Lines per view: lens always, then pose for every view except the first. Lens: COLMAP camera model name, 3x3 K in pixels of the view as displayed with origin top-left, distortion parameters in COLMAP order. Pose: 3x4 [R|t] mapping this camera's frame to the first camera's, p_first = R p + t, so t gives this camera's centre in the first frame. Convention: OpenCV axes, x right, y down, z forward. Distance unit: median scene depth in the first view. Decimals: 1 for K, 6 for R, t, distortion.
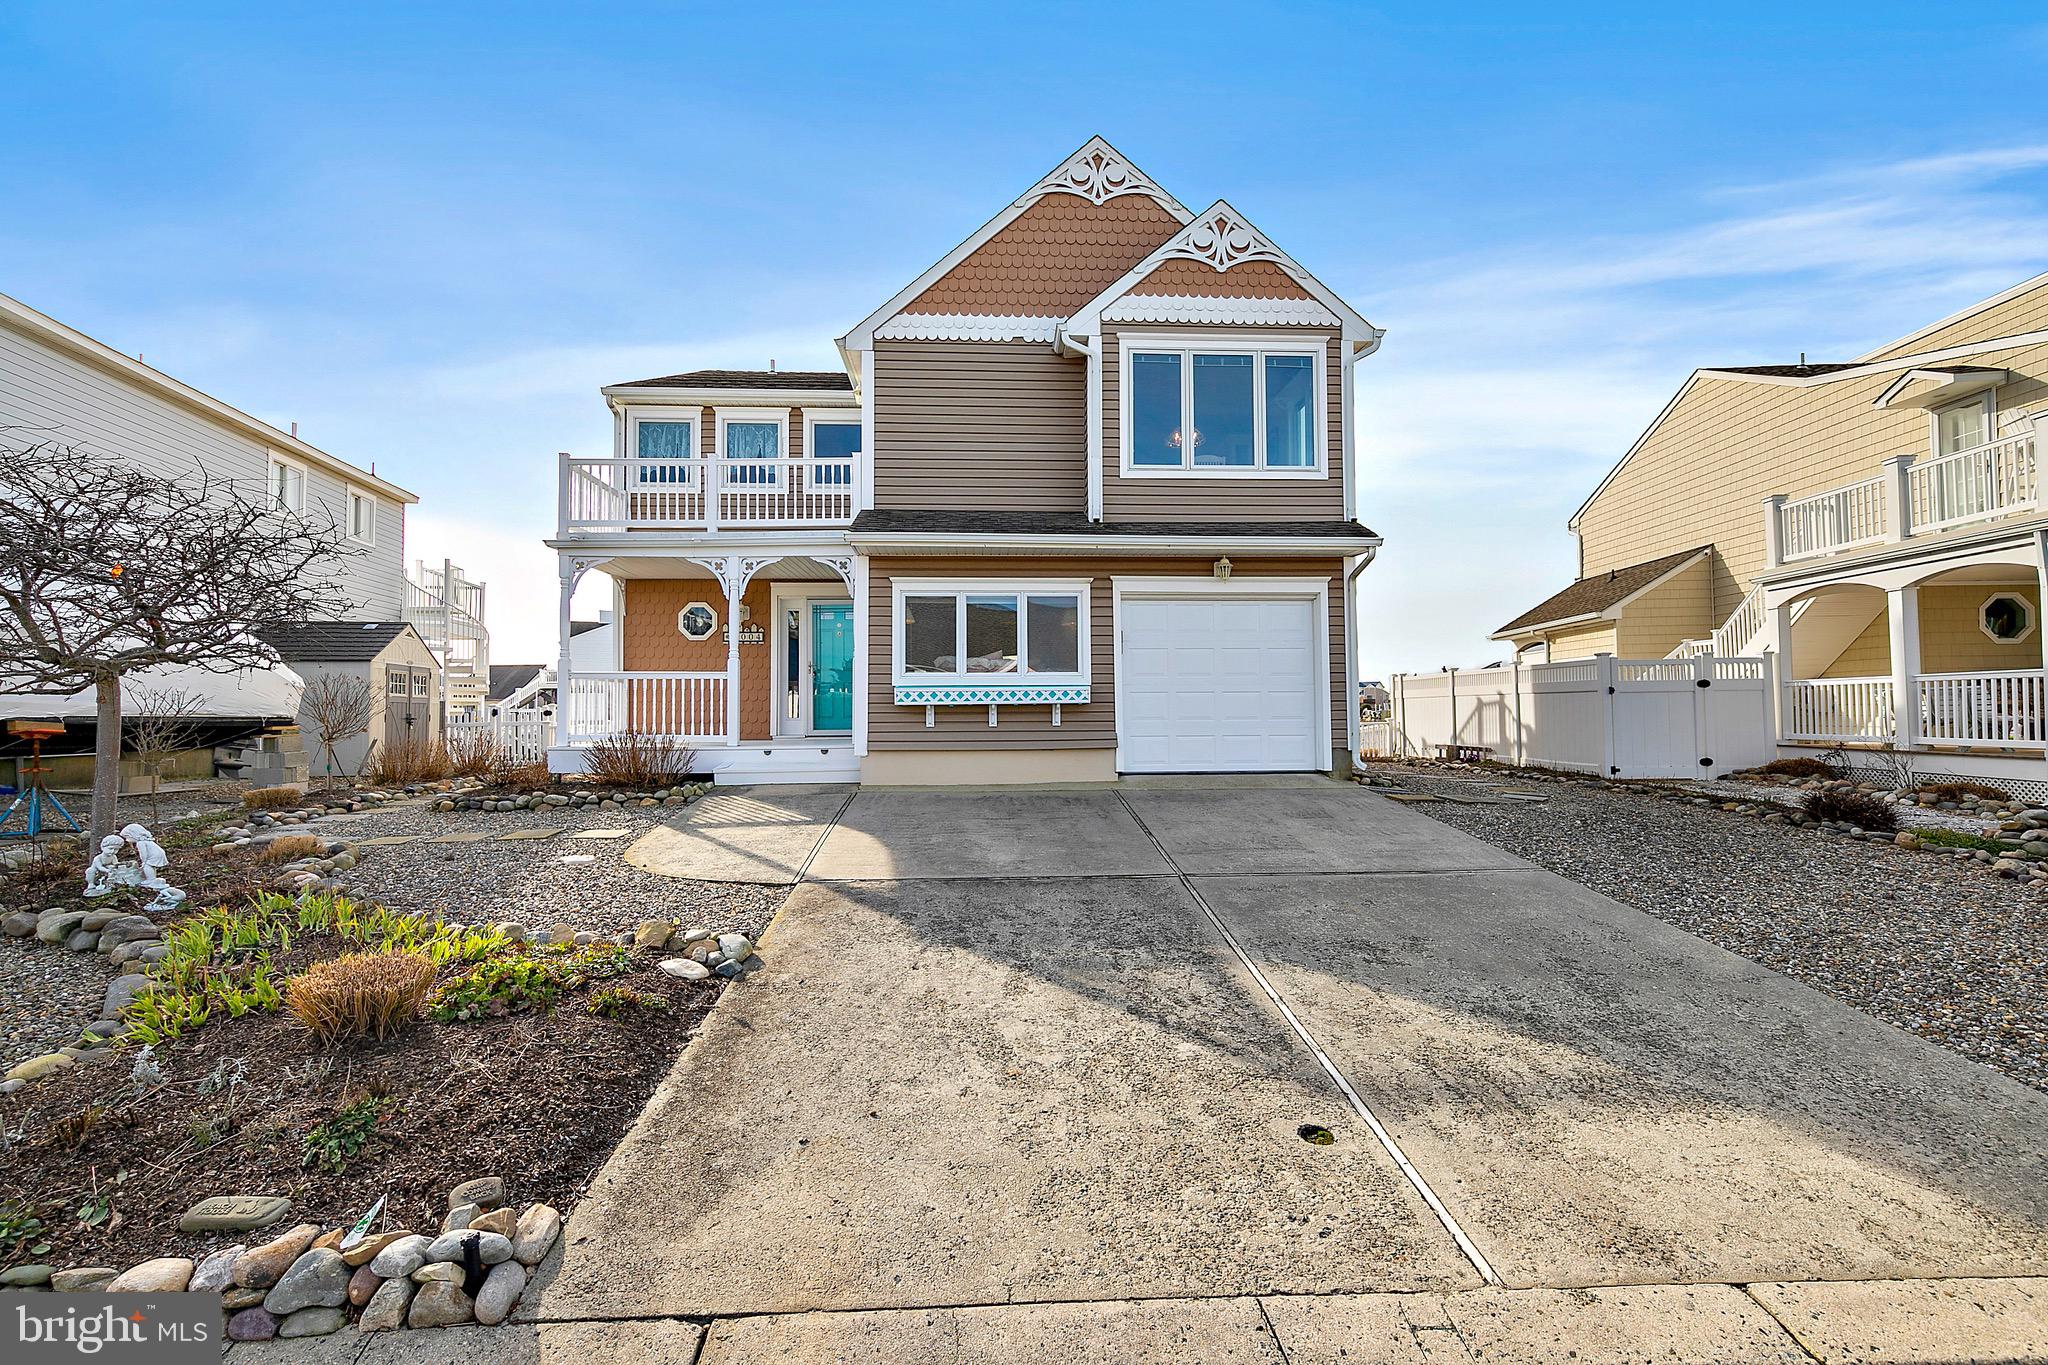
lens RADIAL K [[918.1, 0, 1025.1], [0, 918.1, 684.5], [0, 0, 1]] dist [0.001693, -0.000648]
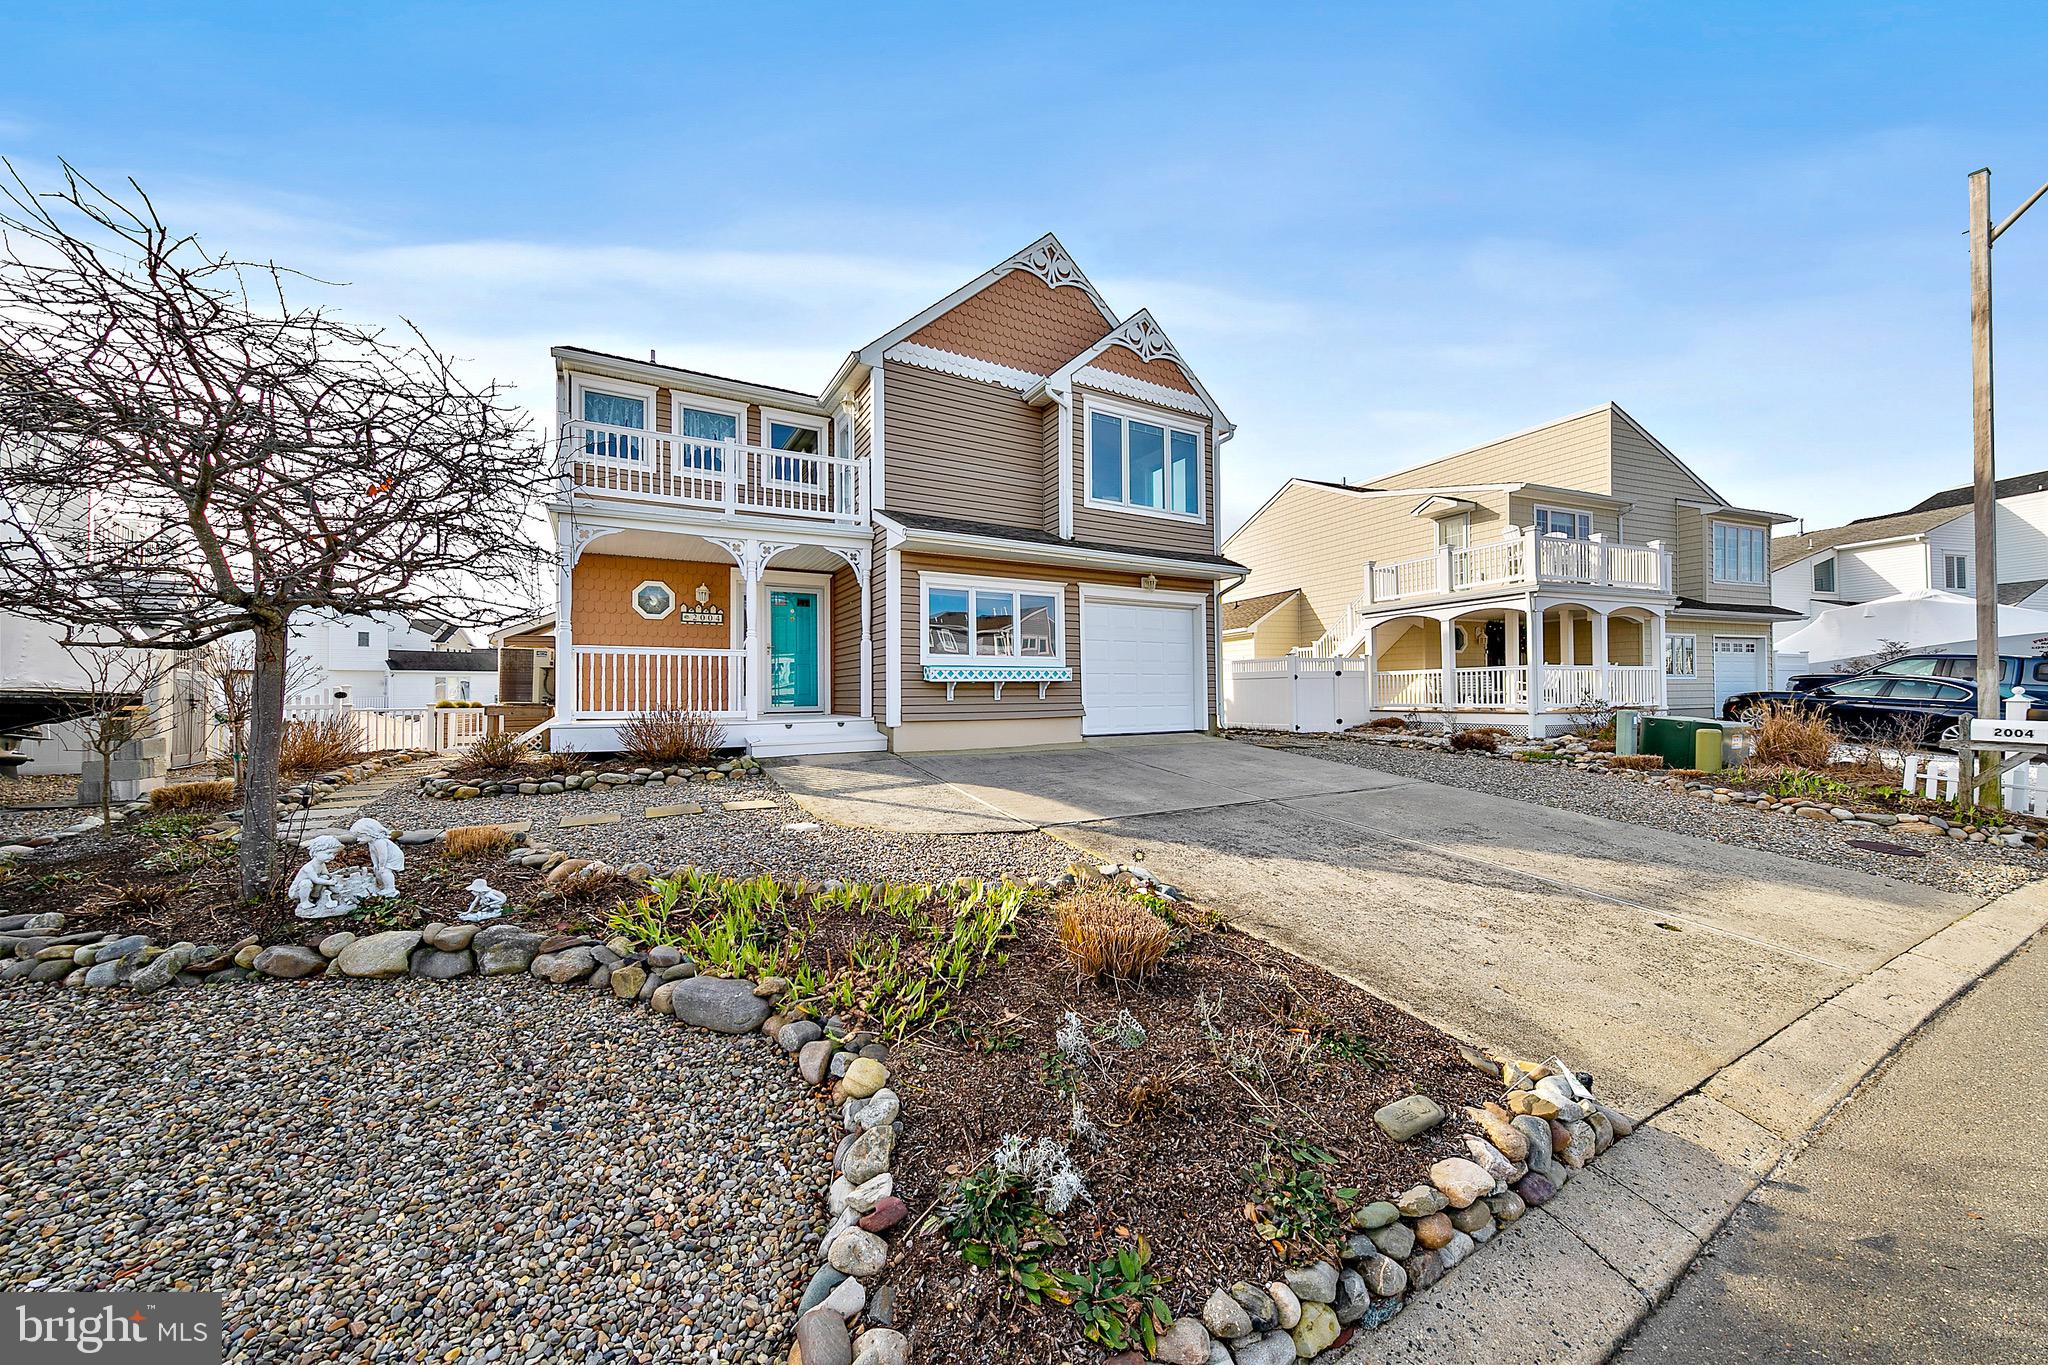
lens RADIAL K [[734.2, 0, 1024.1], [0, 734.2, 683.1], [0, 0, 1]] dist [0.004473, -0.003103]
pose [[0.891039, 0.005197, 0.453898, -0.434550], [-0.008508, 0.999950, 0.005252, 0.017751], [-0.453848, -0.008541, 0.891038, 0.116590]]
